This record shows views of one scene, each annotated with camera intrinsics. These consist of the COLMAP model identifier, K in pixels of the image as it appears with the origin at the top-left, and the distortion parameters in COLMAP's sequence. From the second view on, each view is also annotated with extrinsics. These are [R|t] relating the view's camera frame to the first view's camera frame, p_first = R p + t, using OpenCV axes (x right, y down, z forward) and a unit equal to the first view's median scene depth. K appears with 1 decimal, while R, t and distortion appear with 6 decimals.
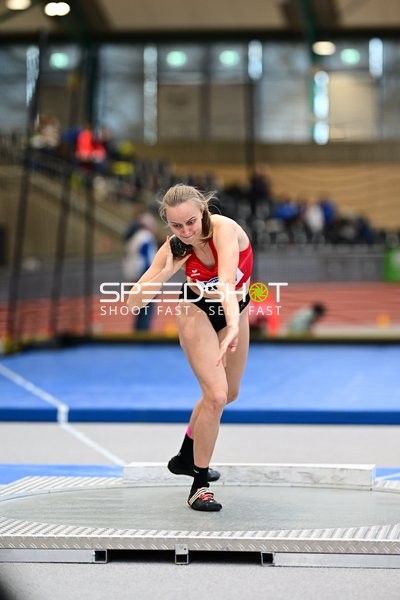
lens RADIAL K [[2211.4, 0, 204.4], [0, 2211.4, 294.2], [0, 0, 1]] dist [0.117476, 0.000000]
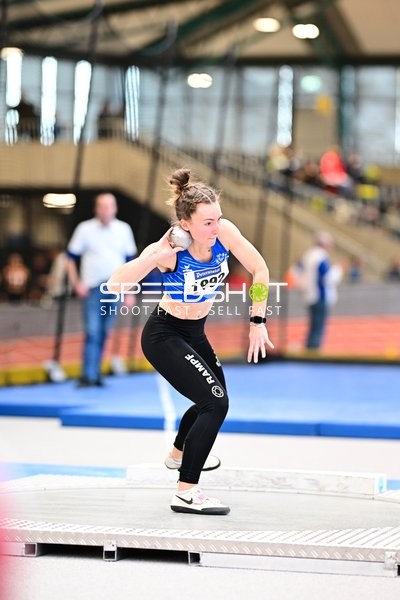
lens RADIAL K [[2211.4, 0, 204.7], [0, 2211.4, 294.5], [0, 0, 1]] dist [0.117476, 0.000000]
pose [[0.991088, 0.024111, -0.131011, 0.124332], [-0.025762, 0.999608, -0.010920, 0.011081], [0.130697, 0.014198, 0.991321, 0.026641]]
